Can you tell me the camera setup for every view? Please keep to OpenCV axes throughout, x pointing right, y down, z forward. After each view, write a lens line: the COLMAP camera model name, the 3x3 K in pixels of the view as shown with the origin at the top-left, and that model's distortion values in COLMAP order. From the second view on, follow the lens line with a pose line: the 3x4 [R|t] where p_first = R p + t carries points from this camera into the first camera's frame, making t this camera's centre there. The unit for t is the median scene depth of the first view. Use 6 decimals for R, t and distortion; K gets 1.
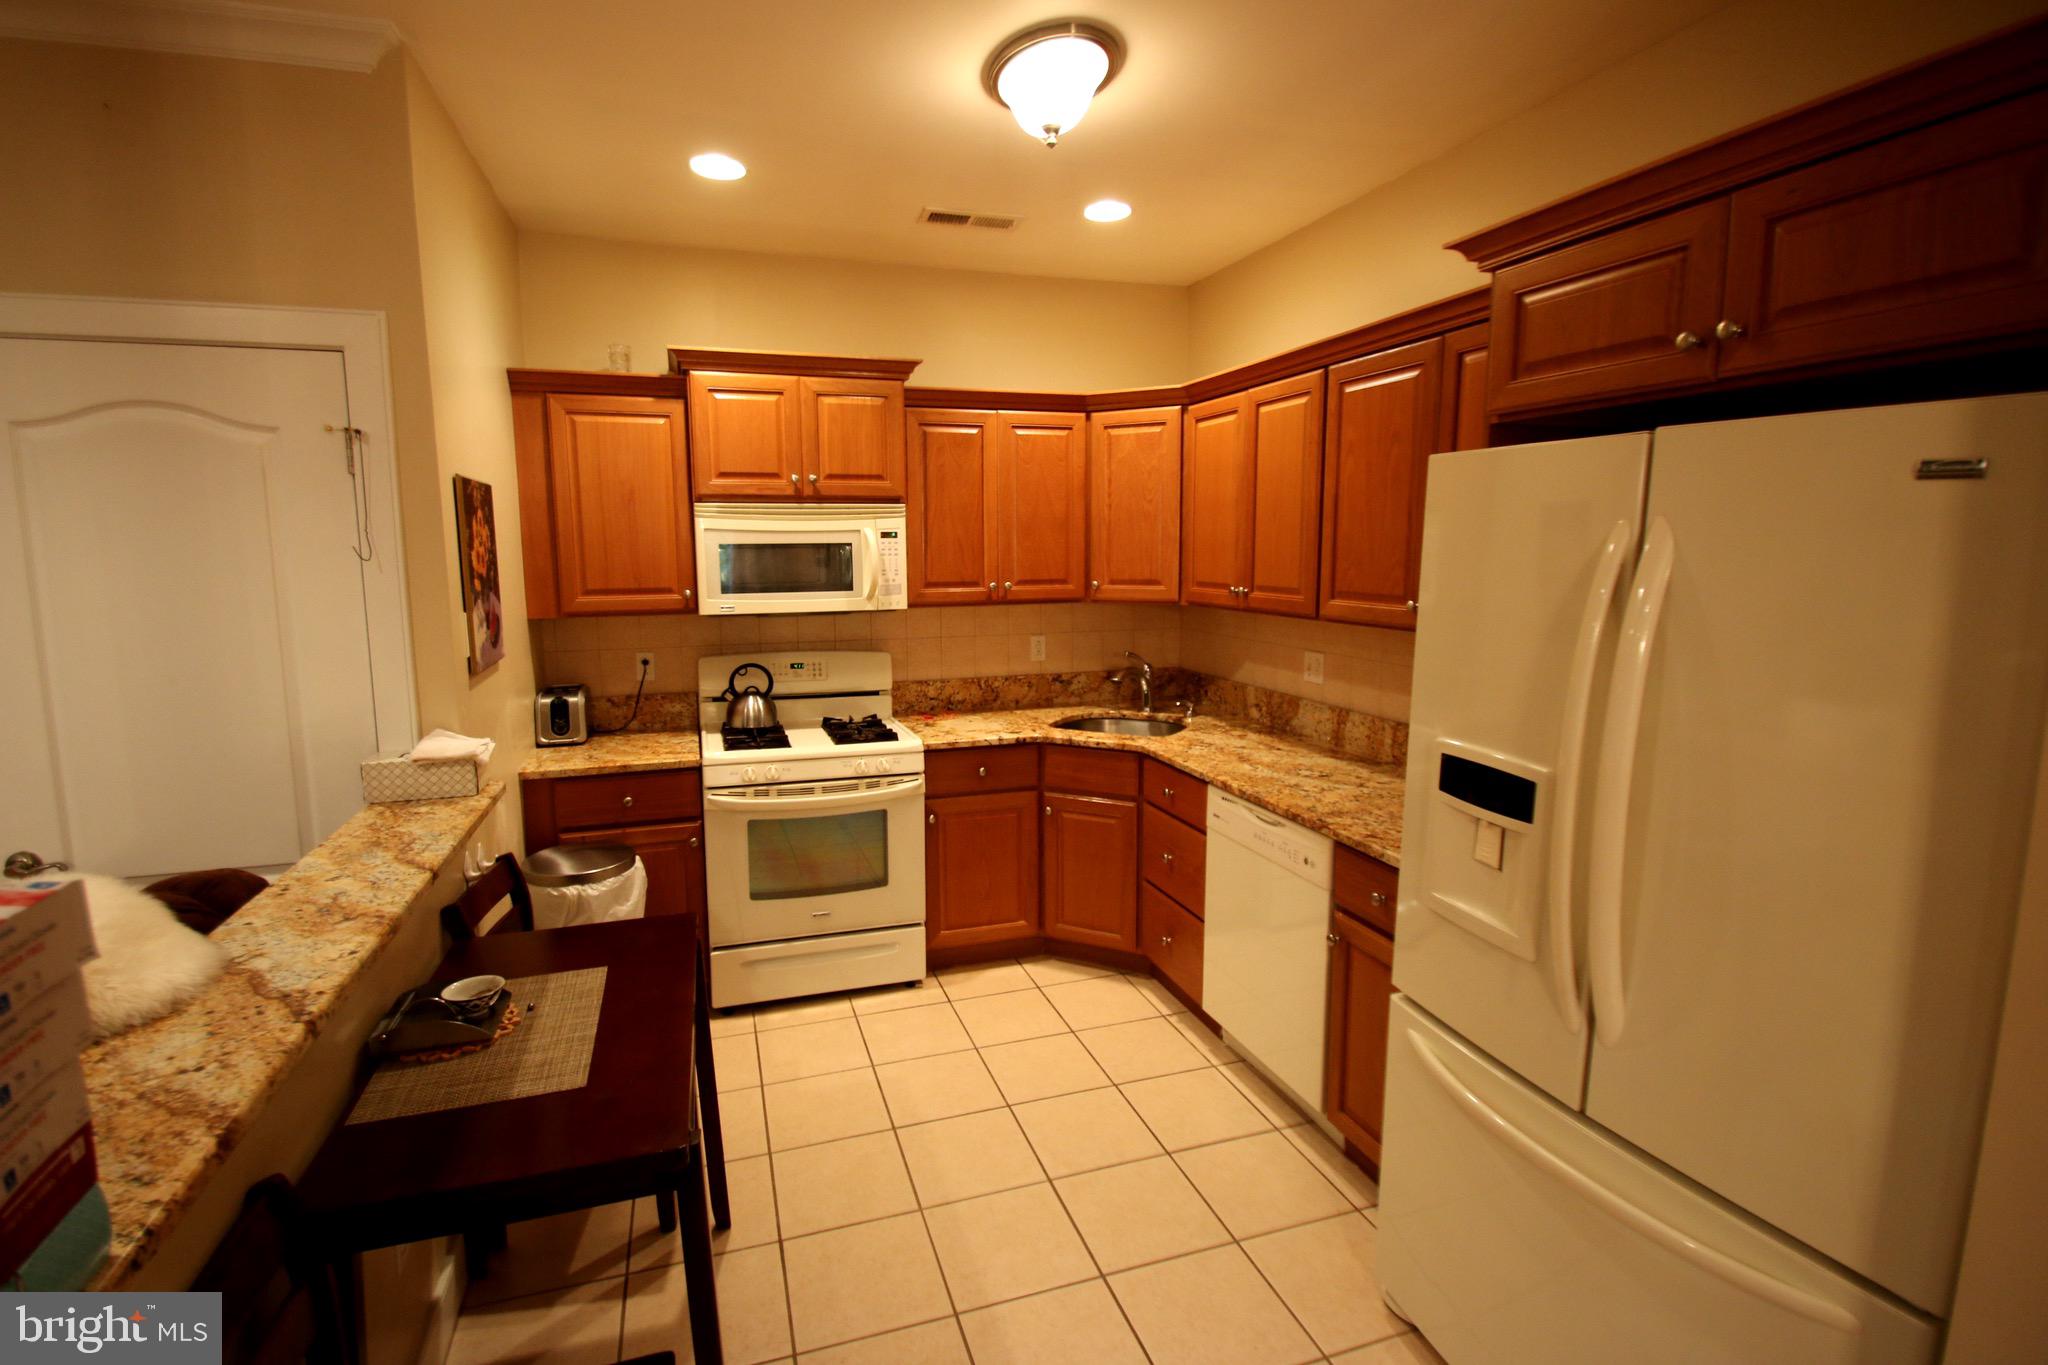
lens RADIAL K [[945.5, 0, 985.7], [0, 945.5, 669.1], [0, 0, 1]] dist [0.003904, -0.013437]
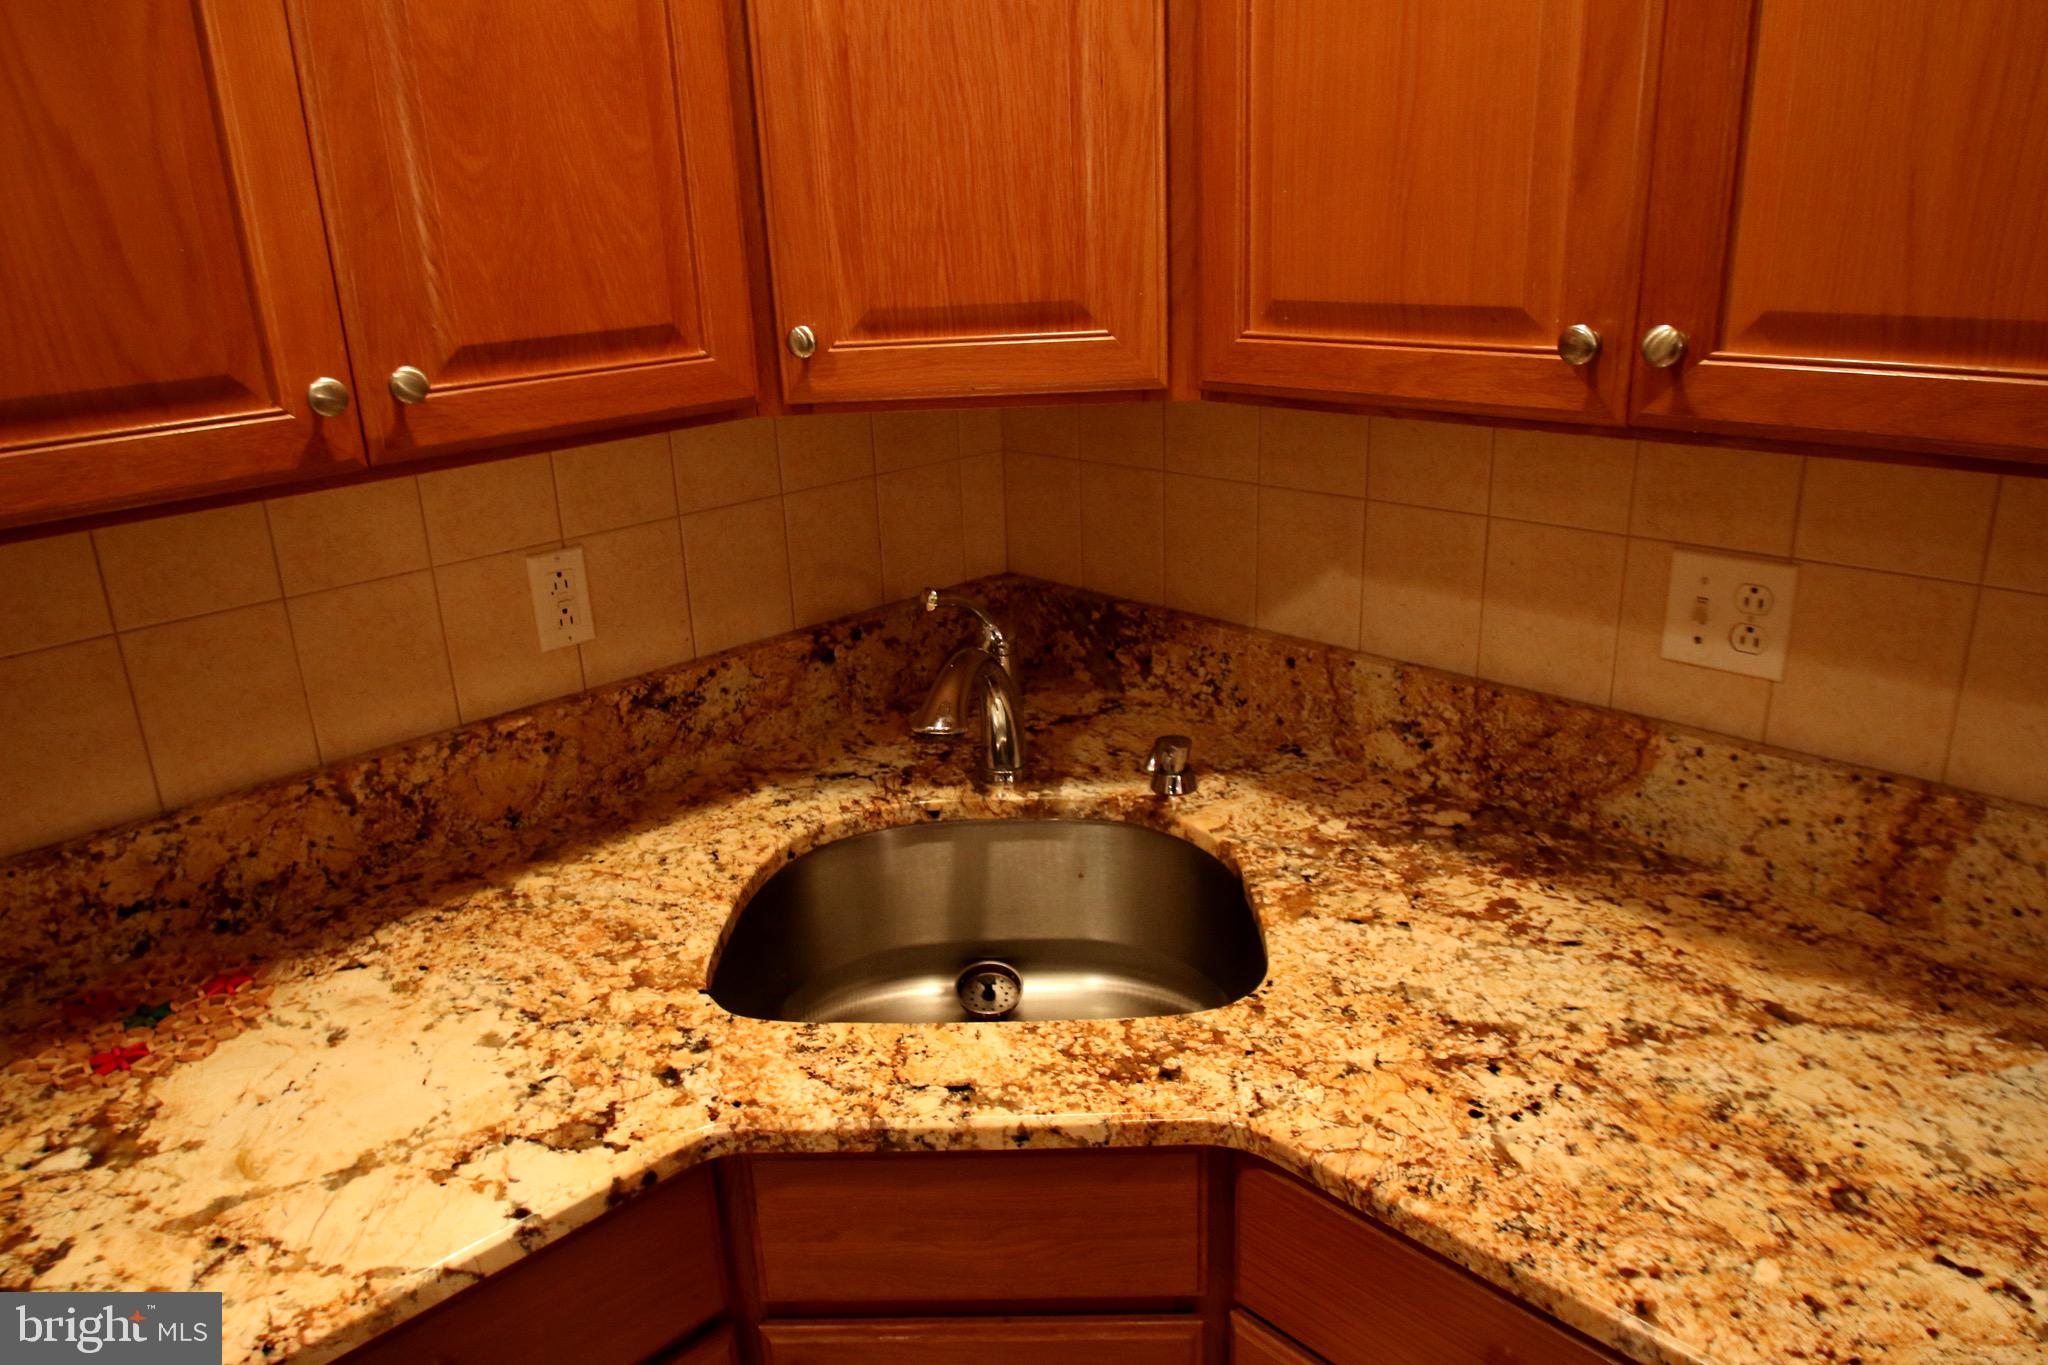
lens RADIAL K [[1445.4, 0, 1024.0], [0, 1445.4, 682.5], [0, 0, 1]] dist [-0.003000, 0.000054]
pose [[0.899150, -0.171444, 0.402662, 0.006713], [0.096567, 0.975118, 0.199547, -0.073791], [-0.426855, -0.140539, 0.893333, 0.653716]]
